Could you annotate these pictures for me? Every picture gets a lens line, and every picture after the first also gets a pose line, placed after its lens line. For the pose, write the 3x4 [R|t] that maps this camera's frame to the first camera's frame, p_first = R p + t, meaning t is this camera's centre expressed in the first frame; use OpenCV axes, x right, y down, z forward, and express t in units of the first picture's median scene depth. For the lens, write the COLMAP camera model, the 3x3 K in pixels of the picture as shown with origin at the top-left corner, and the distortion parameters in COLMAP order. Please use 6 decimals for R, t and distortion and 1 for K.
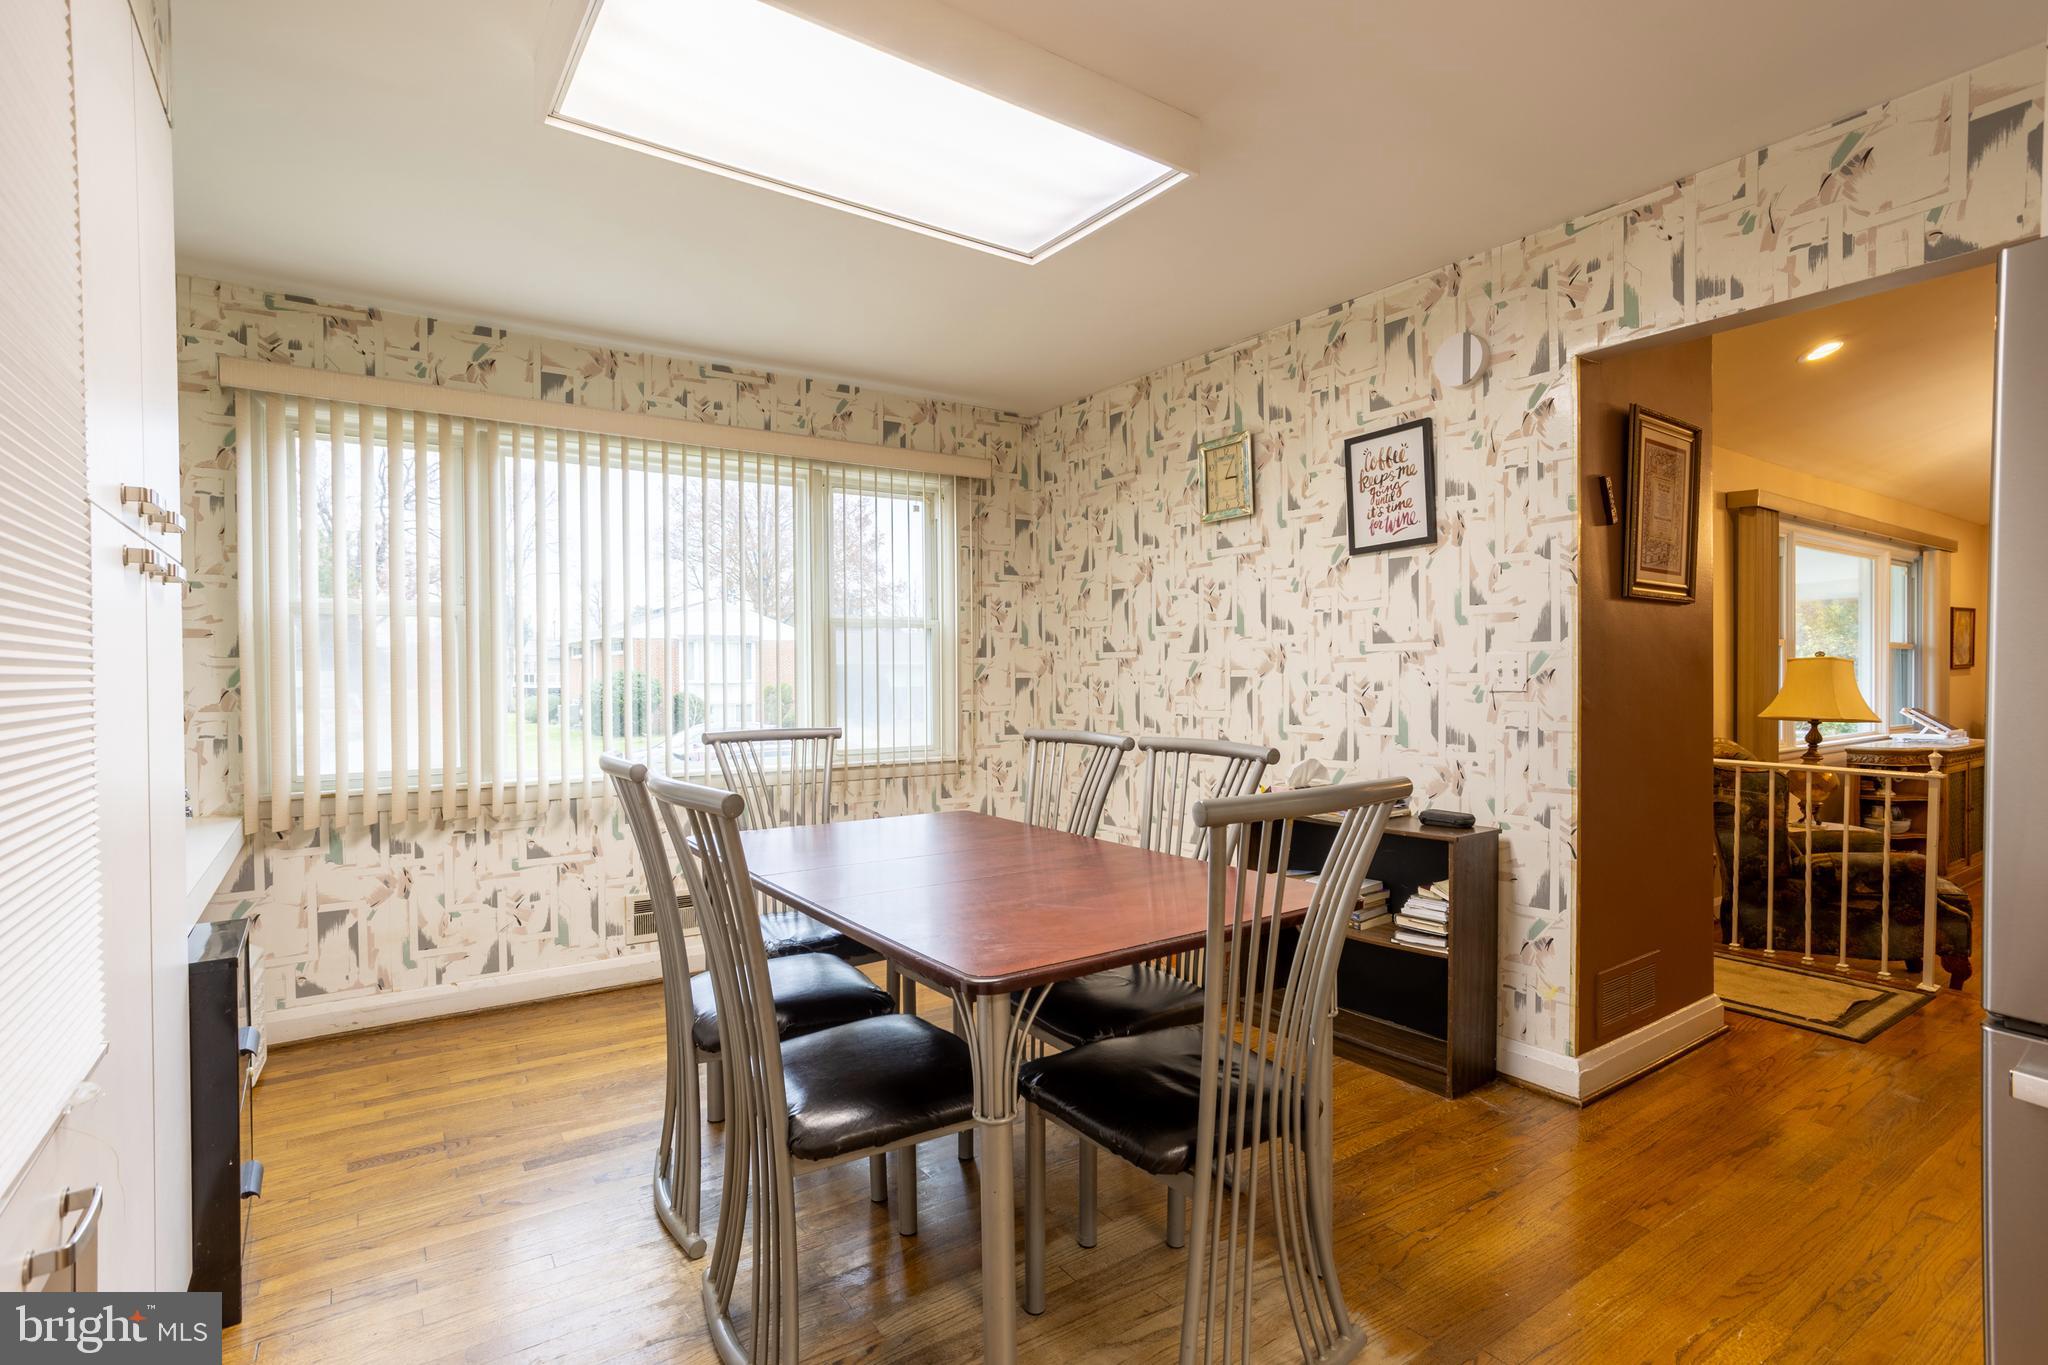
lens RADIAL K [[998.3, 0, 1024.0], [0, 998.3, 682.5], [0, 0, 1]] dist [-0.040215, 0.032279]
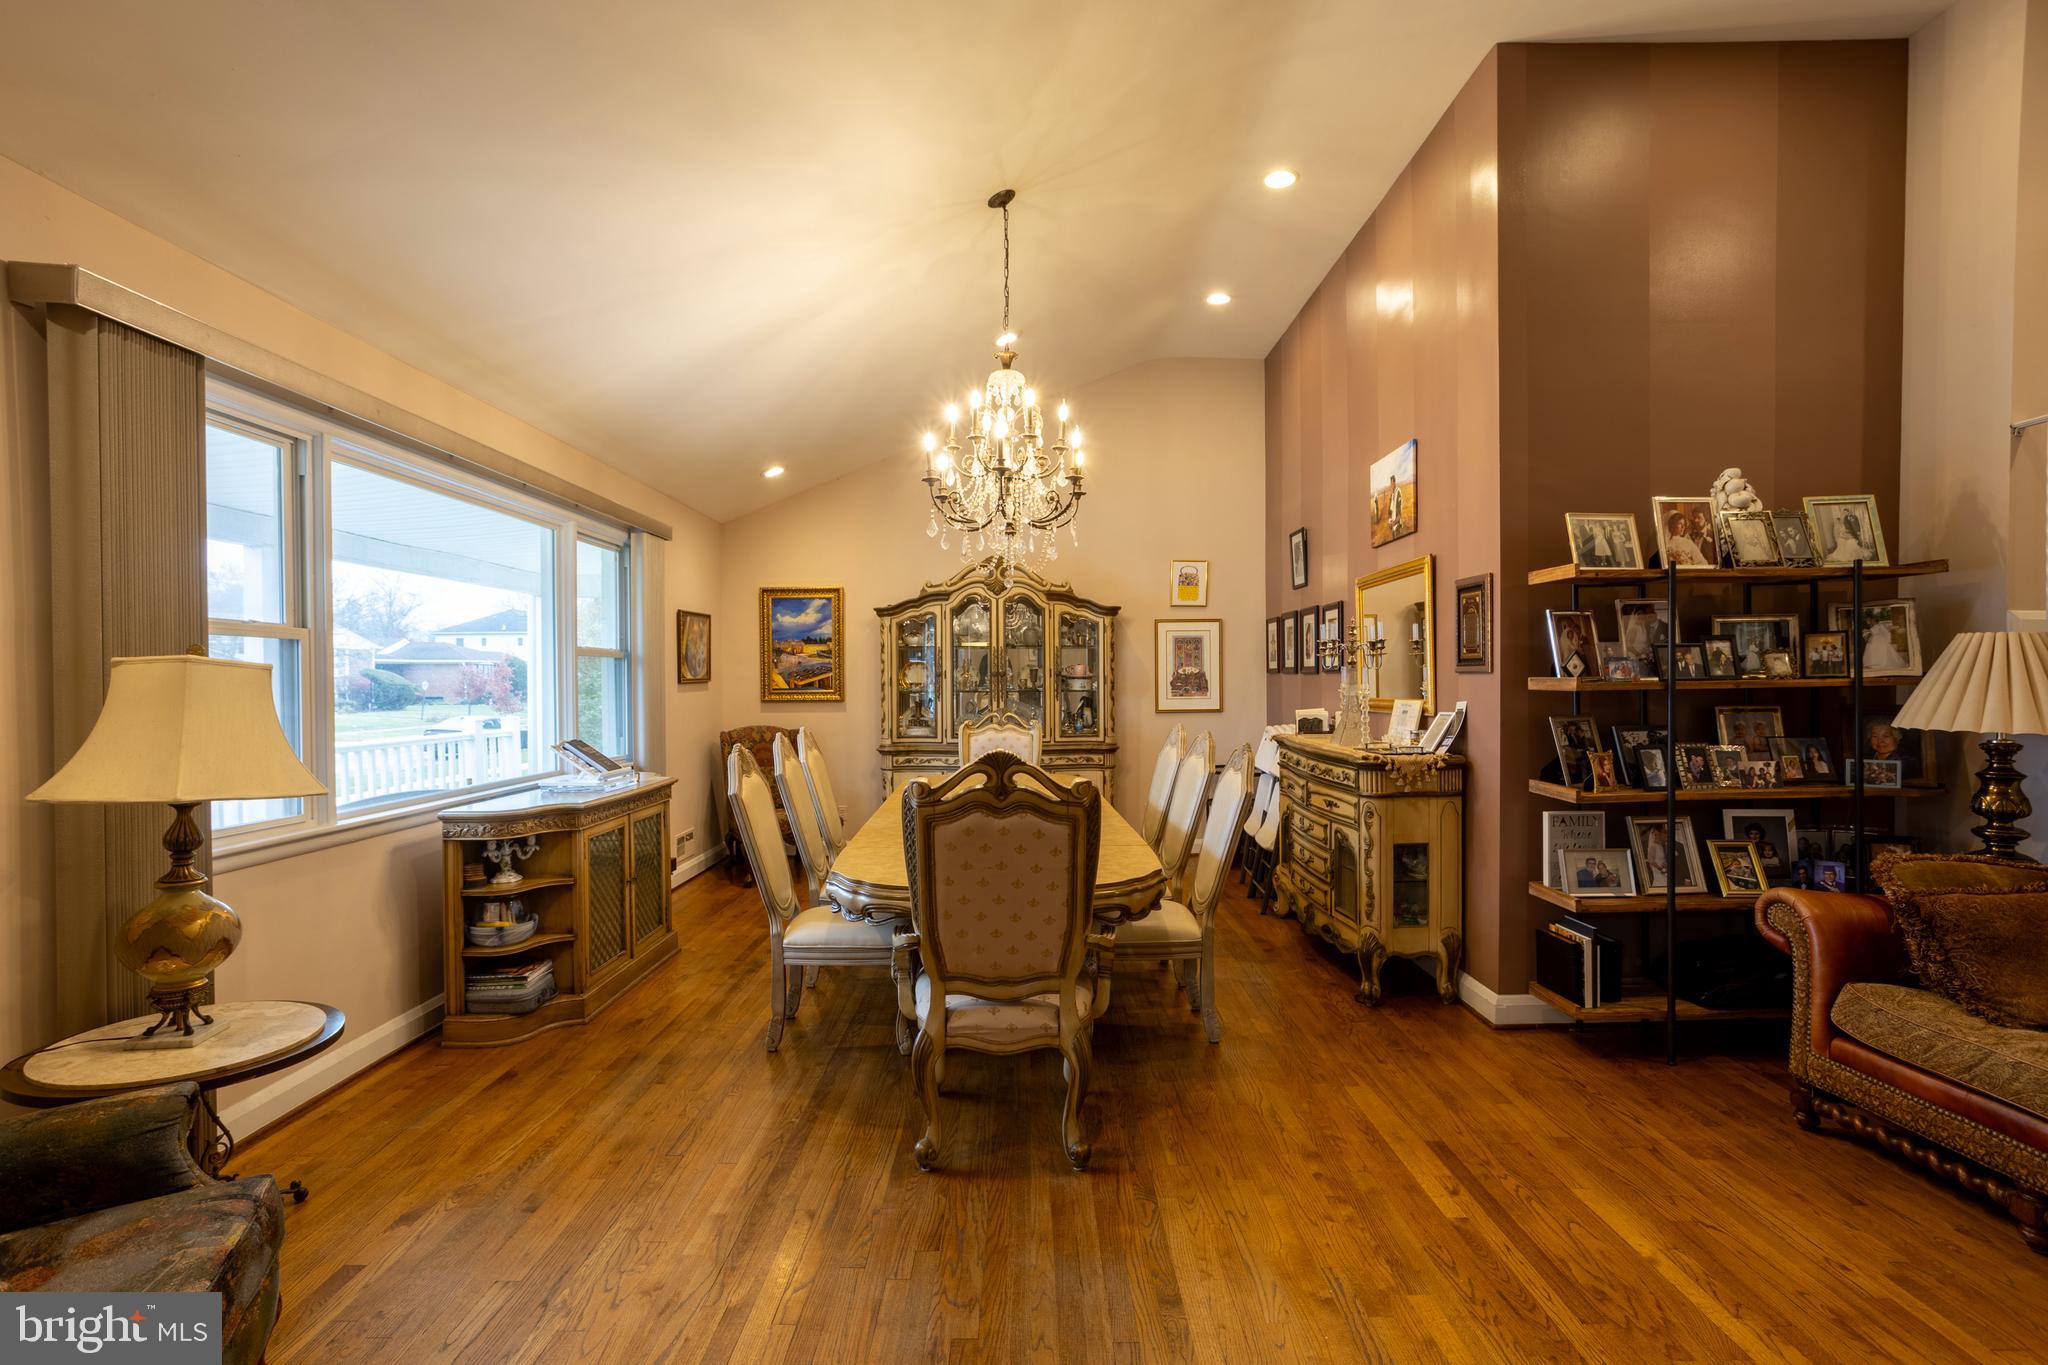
lens RADIAL K [[989.9, 0, 1030.0], [0, 989.9, 690.4], [0, 0, 1]] dist [-0.046995, 0.033401]
pose [[0.570116, -0.003181, 0.821558, 0.578530], [0.006644, 0.999978, -0.000739, -0.007267], [-0.821537, 0.005880, 0.570124, 0.381730]]
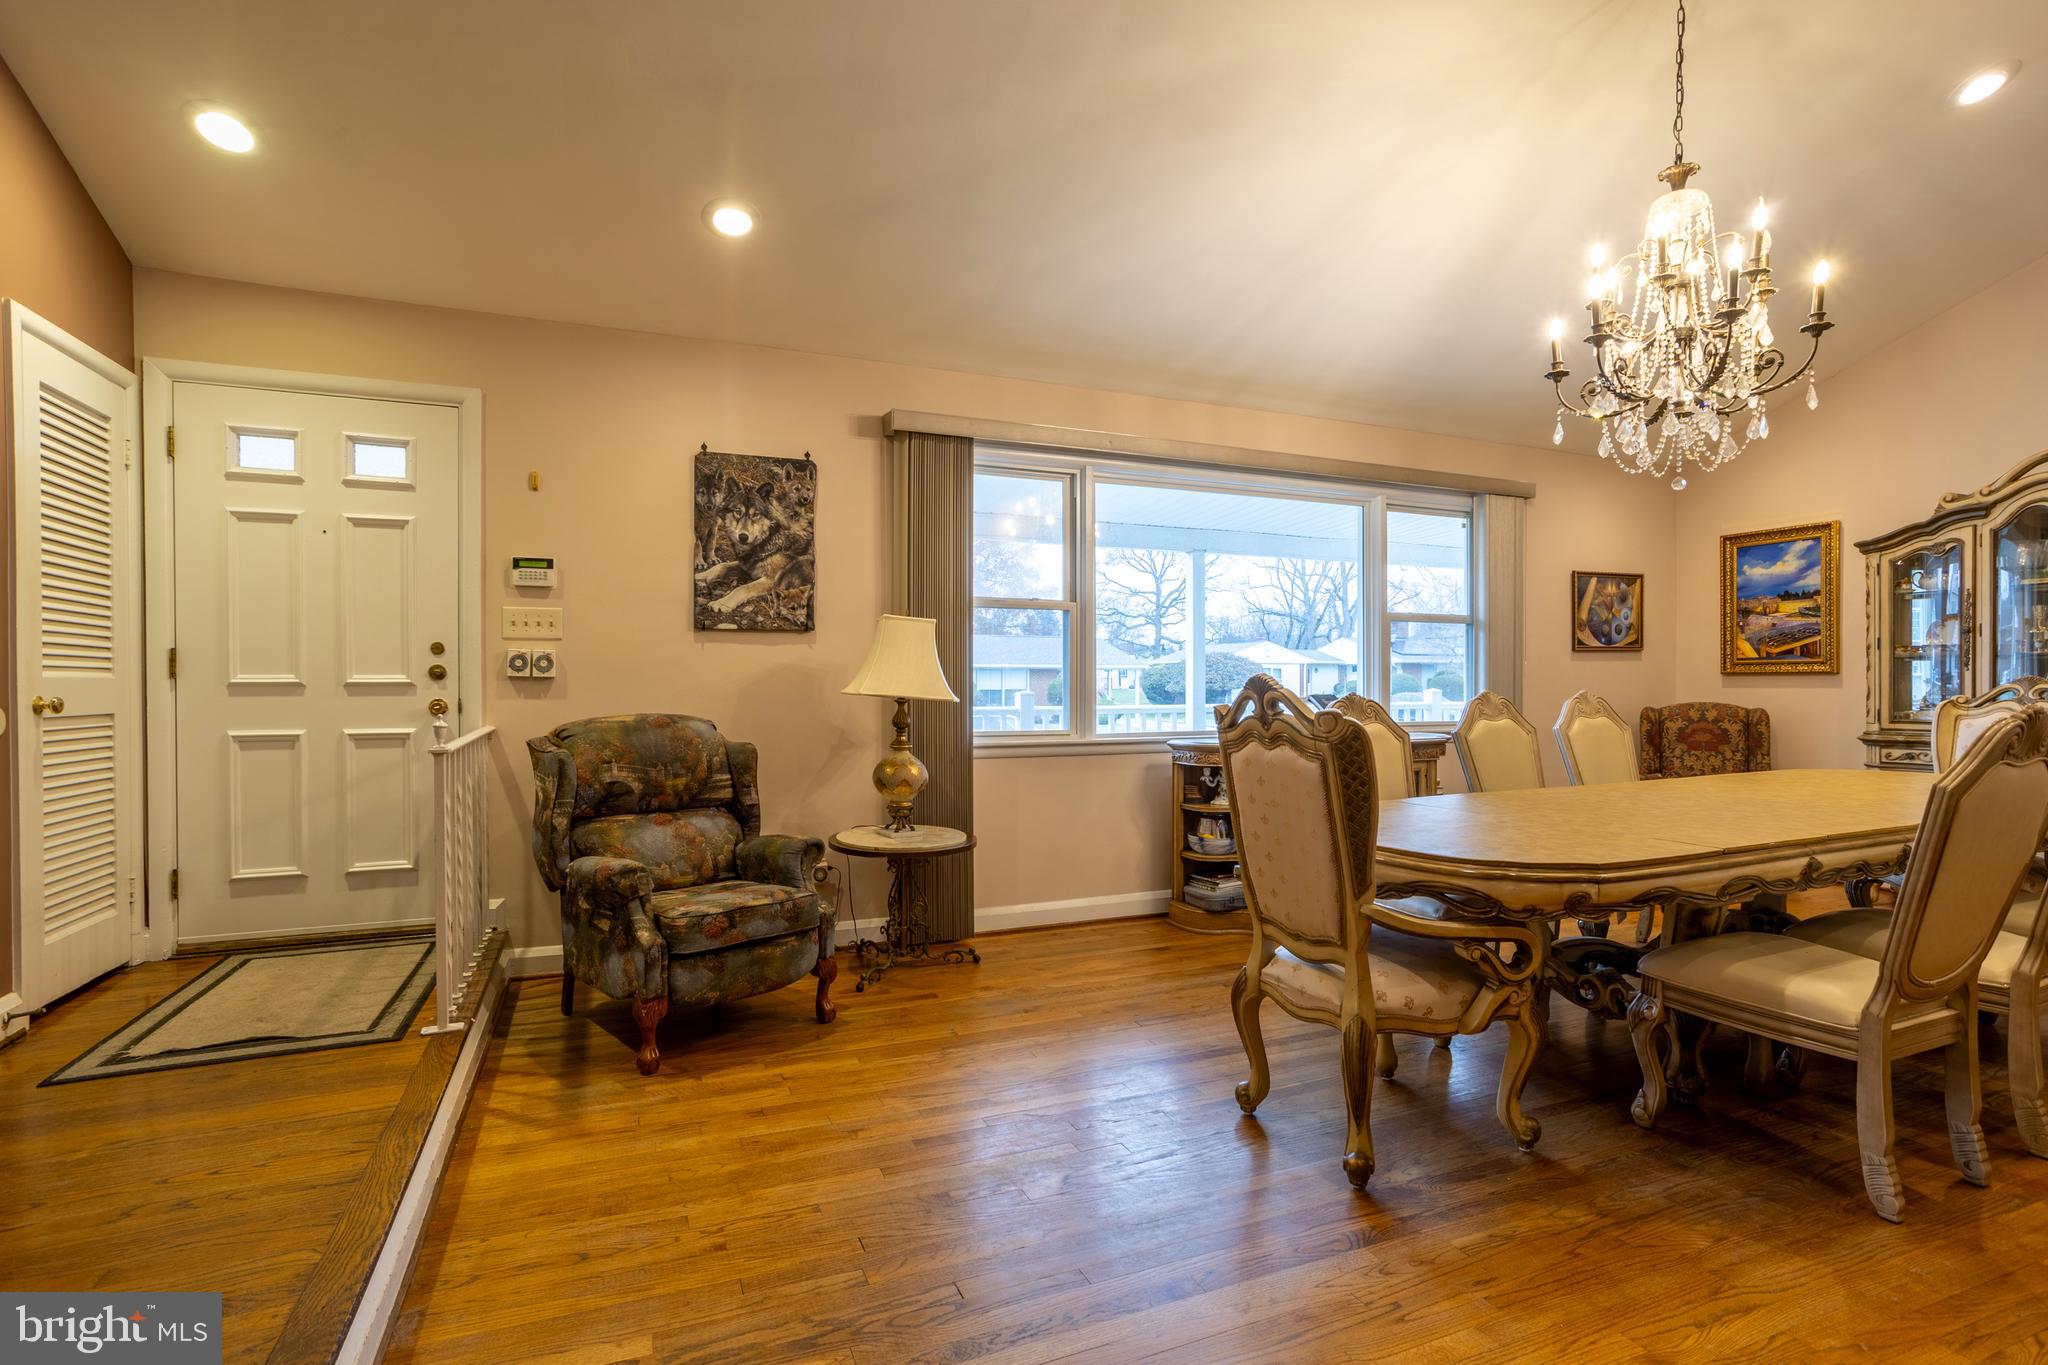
lens RADIAL K [[989.9, 0, 1030.0], [0, 989.9, 690.4], [0, 0, 1]] dist [-0.046995, 0.033401]
pose [[0.979428, 0.007870, -0.201640, 0.931096], [-0.007748, 0.999969, 0.001395, 0.026472], [0.201645, 0.000196, 0.979459, 0.225598]]
